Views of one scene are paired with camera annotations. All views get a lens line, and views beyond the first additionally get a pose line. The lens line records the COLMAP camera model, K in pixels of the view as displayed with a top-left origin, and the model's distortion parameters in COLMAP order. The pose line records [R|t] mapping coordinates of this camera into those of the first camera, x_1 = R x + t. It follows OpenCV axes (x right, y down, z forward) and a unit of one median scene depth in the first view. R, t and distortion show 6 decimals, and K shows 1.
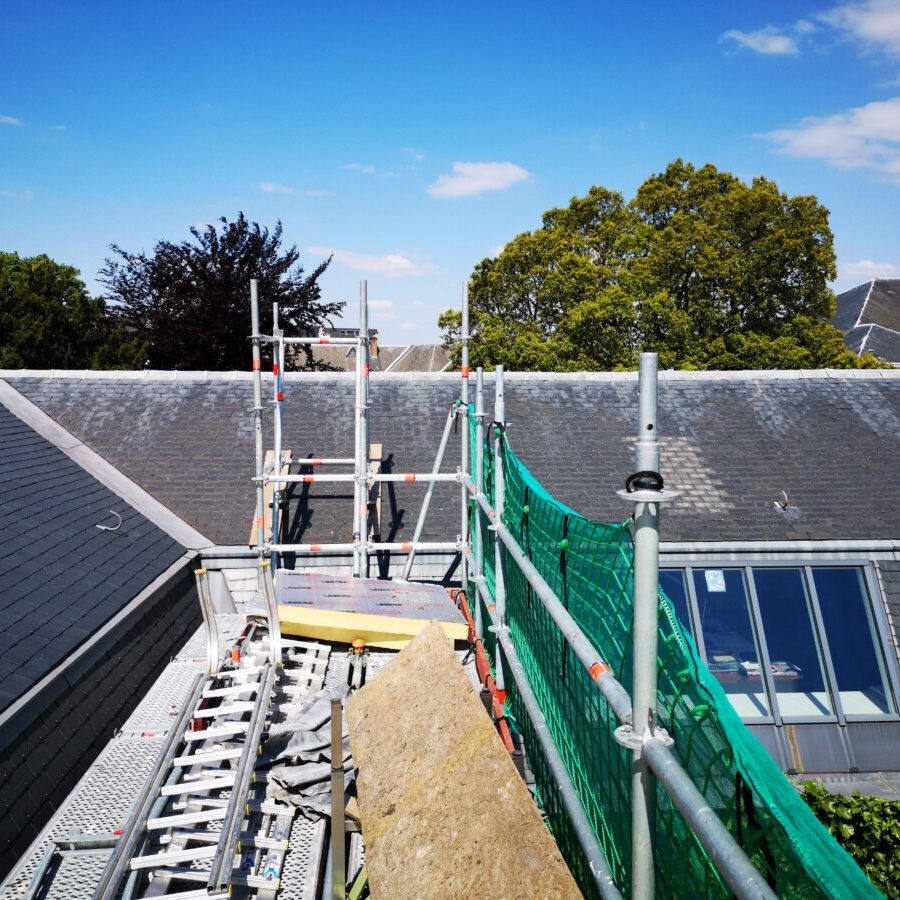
lens RADIAL K [[918.6, 0, 448.7], [0, 918.6, 450.2], [0, 0, 1]] dist [-0.003846, 0.000000]
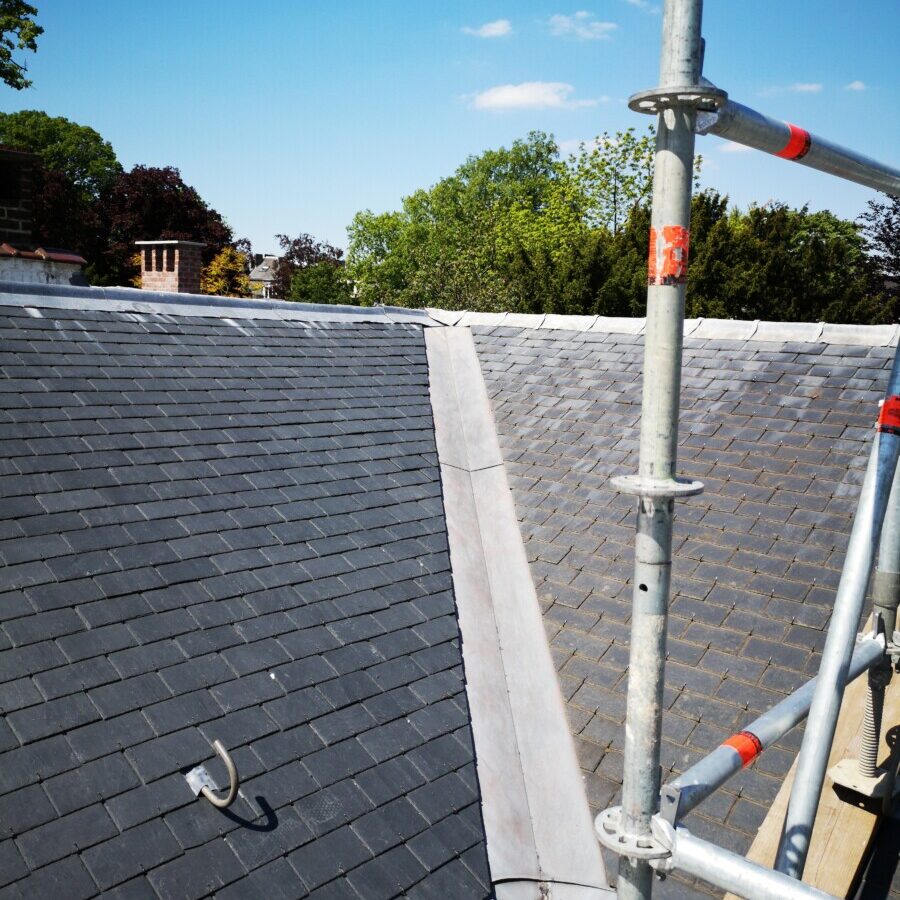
lens RADIAL K [[918.6, 0, 447.2], [0, 918.6, 447.2], [0, 0, 1]] dist [-0.003846, 0.000000]
pose [[0.693410, 0.116072, -0.711133, -0.027194], [-0.090683, 0.993150, 0.073681, -0.016792], [0.714814, 0.013397, 0.699186, 0.221001]]
